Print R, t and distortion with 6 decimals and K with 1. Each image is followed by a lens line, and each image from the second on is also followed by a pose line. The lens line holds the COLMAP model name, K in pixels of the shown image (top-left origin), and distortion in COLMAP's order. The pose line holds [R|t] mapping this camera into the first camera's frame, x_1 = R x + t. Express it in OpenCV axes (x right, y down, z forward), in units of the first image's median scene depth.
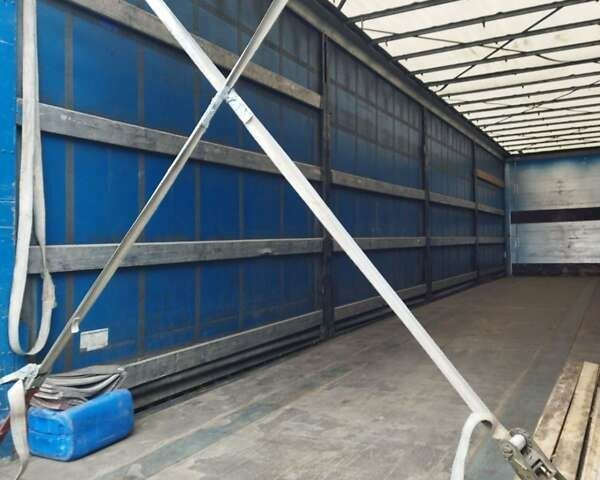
lens RADIAL K [[583.1, 0, 299.5], [0, 583.1, 238.9], [0, 0, 1]] dist [0.037213, 0.000000]
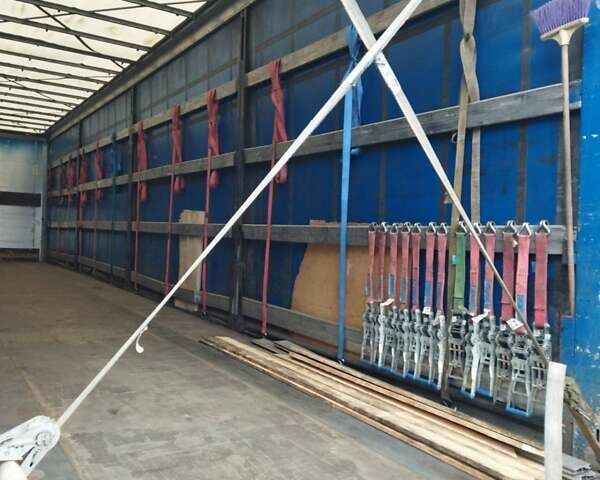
lens RADIAL K [[583.1, 0, 300.6], [0, 583.1, 240.5], [0, 0, 1]] dist [0.037213, 0.000000]
pose [[0.492922, 0.036234, 0.869319, -0.592885], [-0.060427, 0.998146, -0.007340, 0.027544], [-0.867973, -0.048912, 0.494197, 0.412224]]
